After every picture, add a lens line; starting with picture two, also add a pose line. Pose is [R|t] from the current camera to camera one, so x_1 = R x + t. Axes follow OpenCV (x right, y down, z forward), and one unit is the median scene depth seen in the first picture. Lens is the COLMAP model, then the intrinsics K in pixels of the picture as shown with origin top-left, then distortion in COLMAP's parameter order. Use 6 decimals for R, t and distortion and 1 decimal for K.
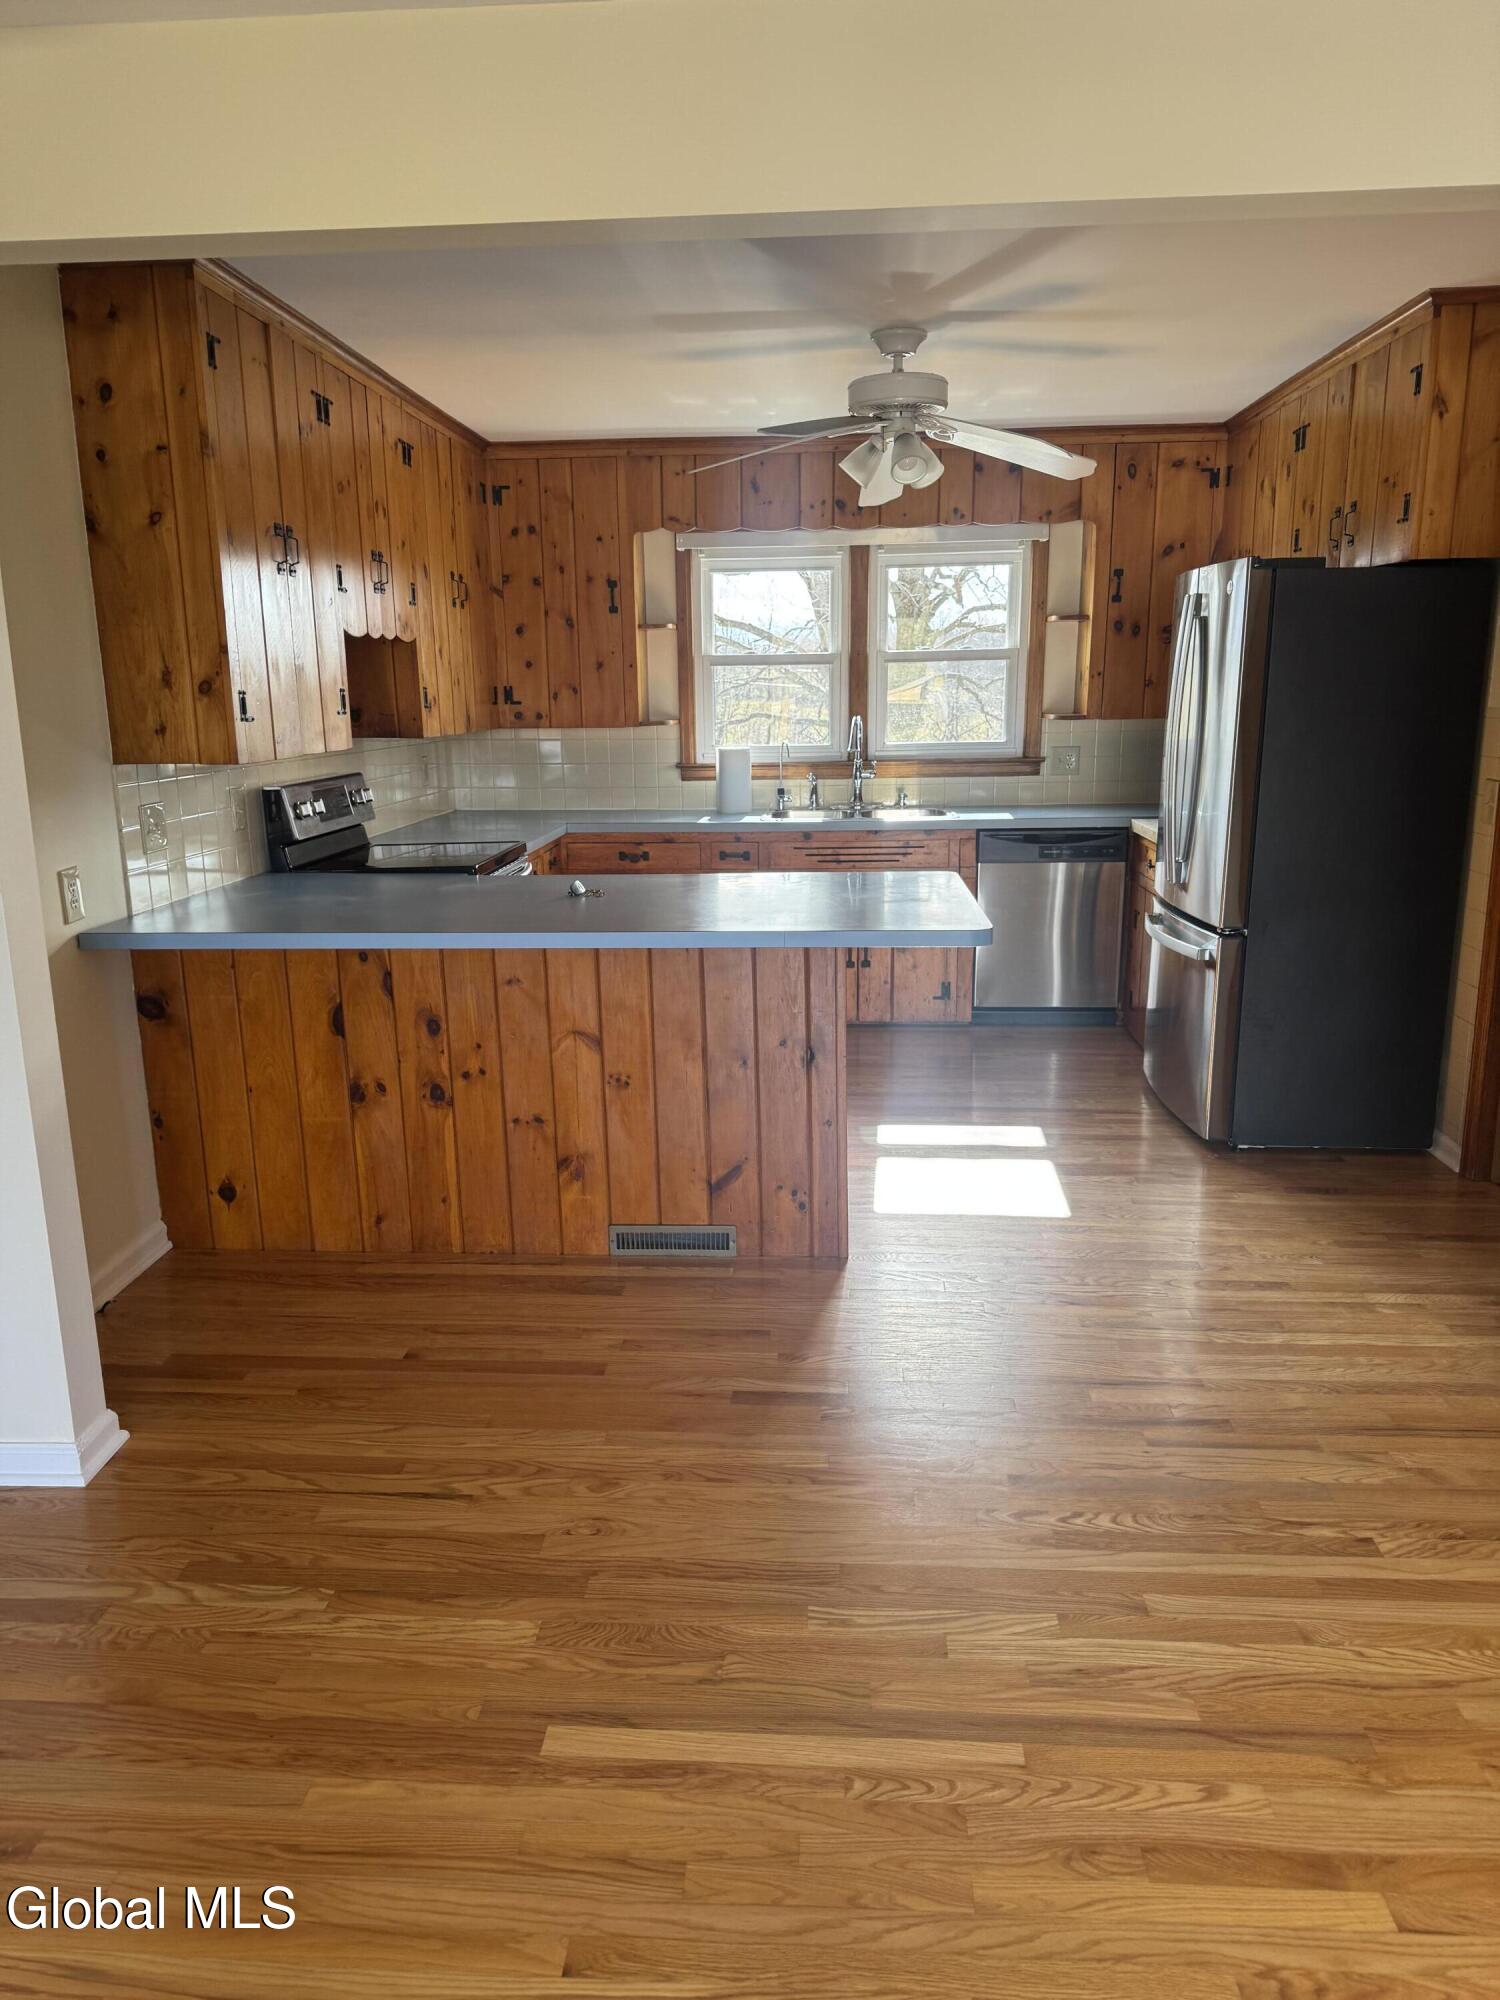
lens RADIAL K [[1413.3, 0, 751.6], [0, 1413.3, 996.1], [0, 0, 1]] dist [0.002953, -0.000177]
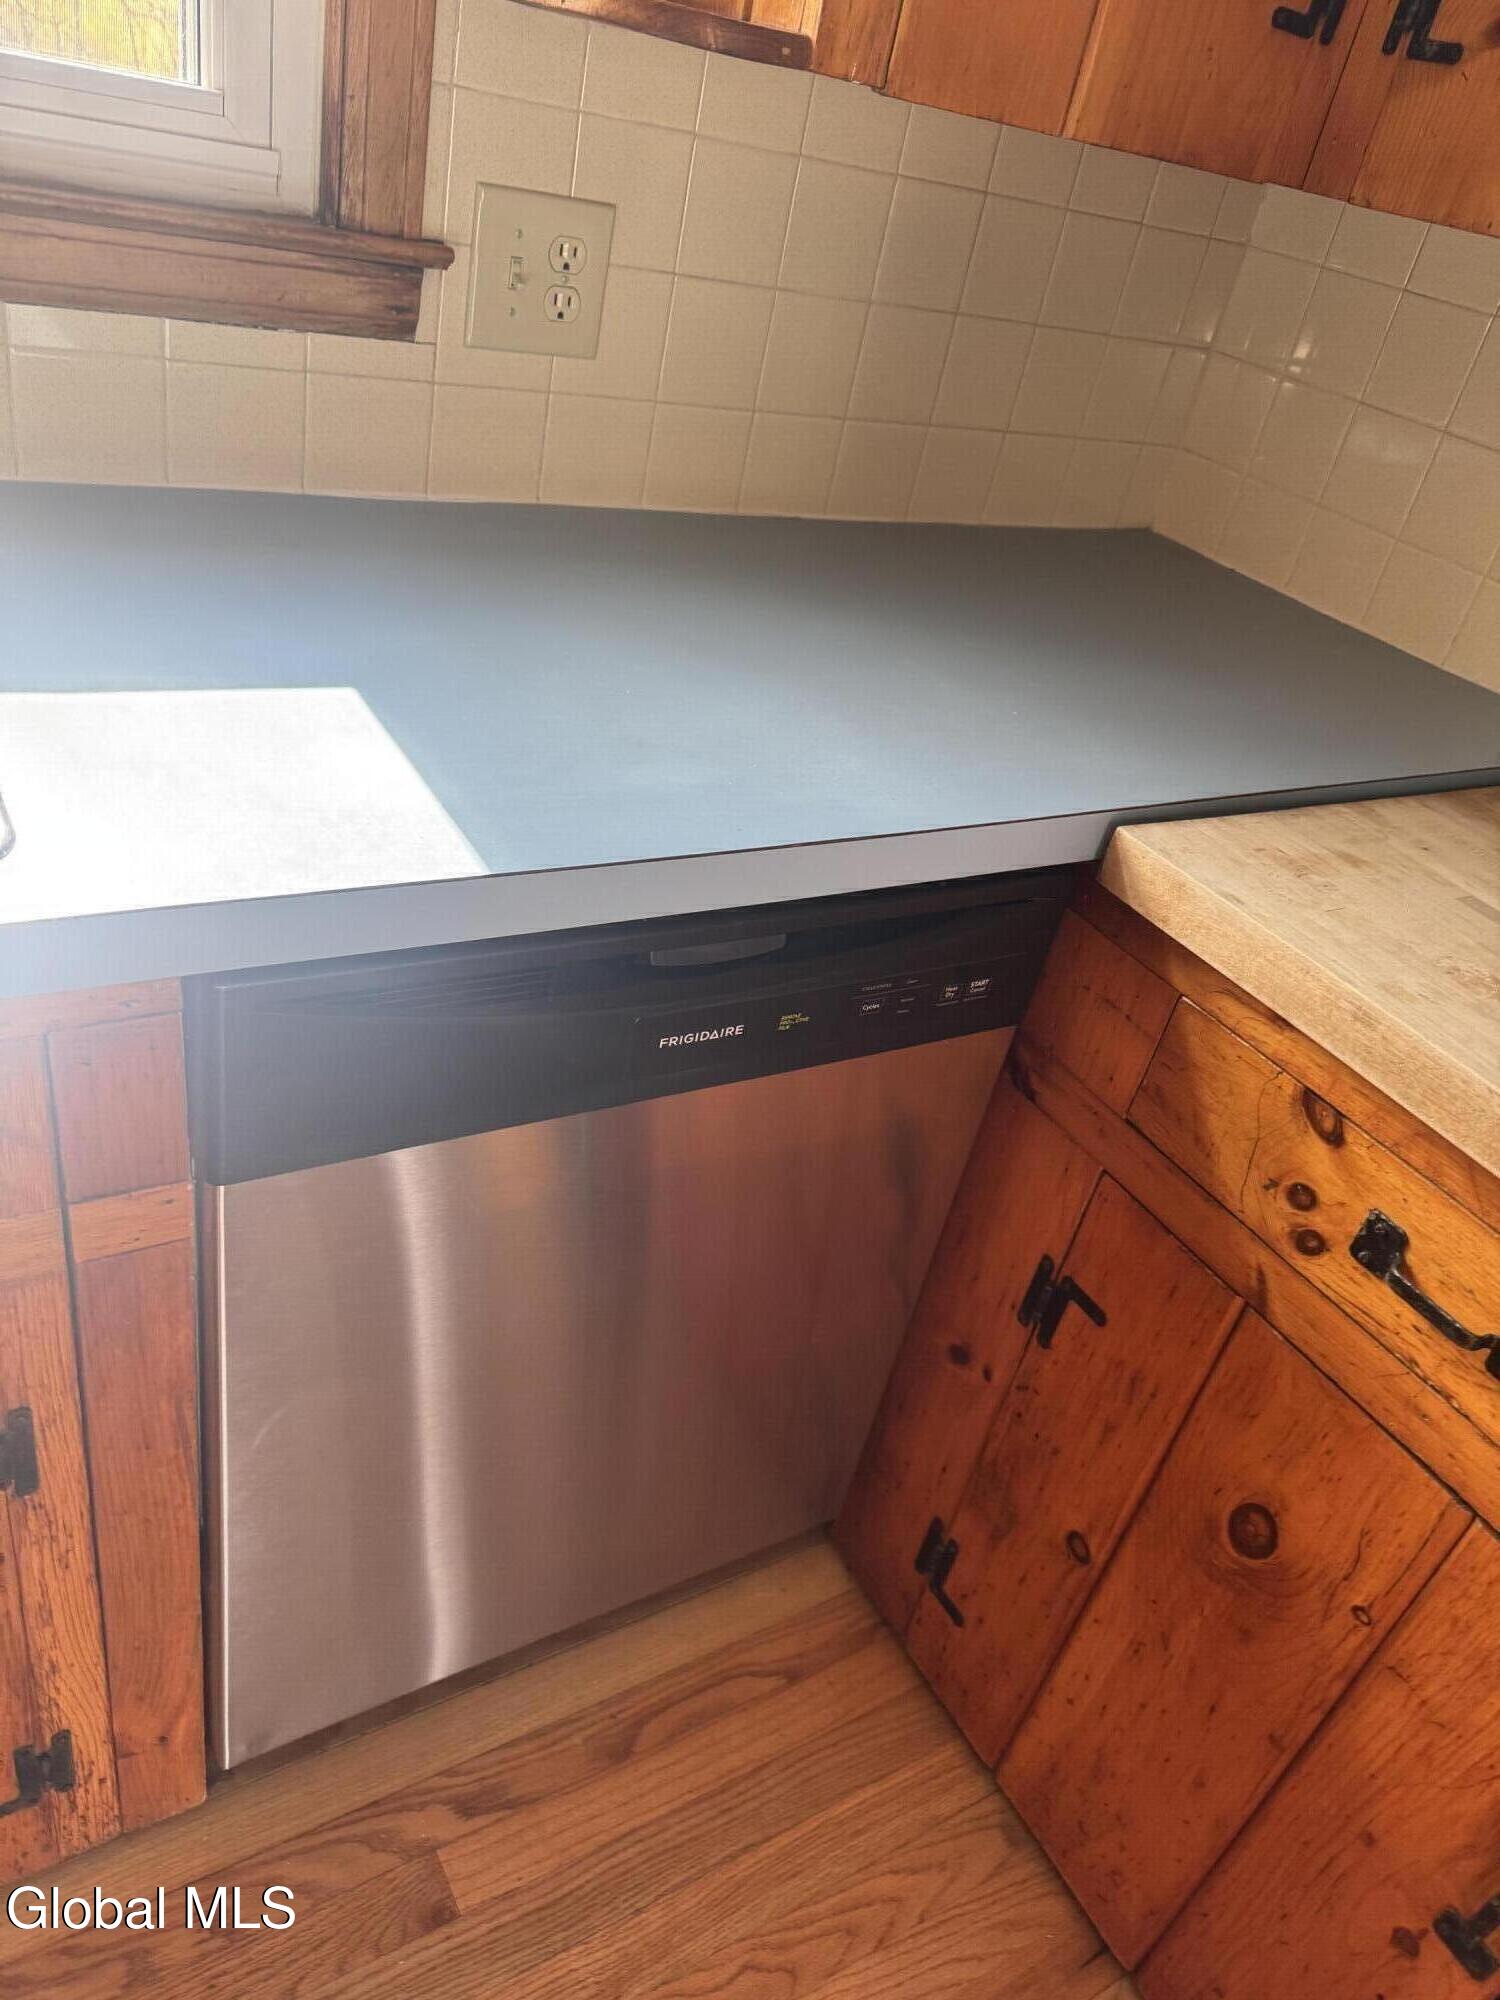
lens RADIAL K [[1413.3, 0, 750.0], [0, 1413.3, 999.8], [0, 0, 1]] dist [0.002953, -0.000177]
pose [[0.805261, -0.167048, 0.568902, 0.116984], [-0.073783, 0.923802, 0.375695, -0.149457], [-0.588311, -0.344508, 0.731577, 0.805018]]
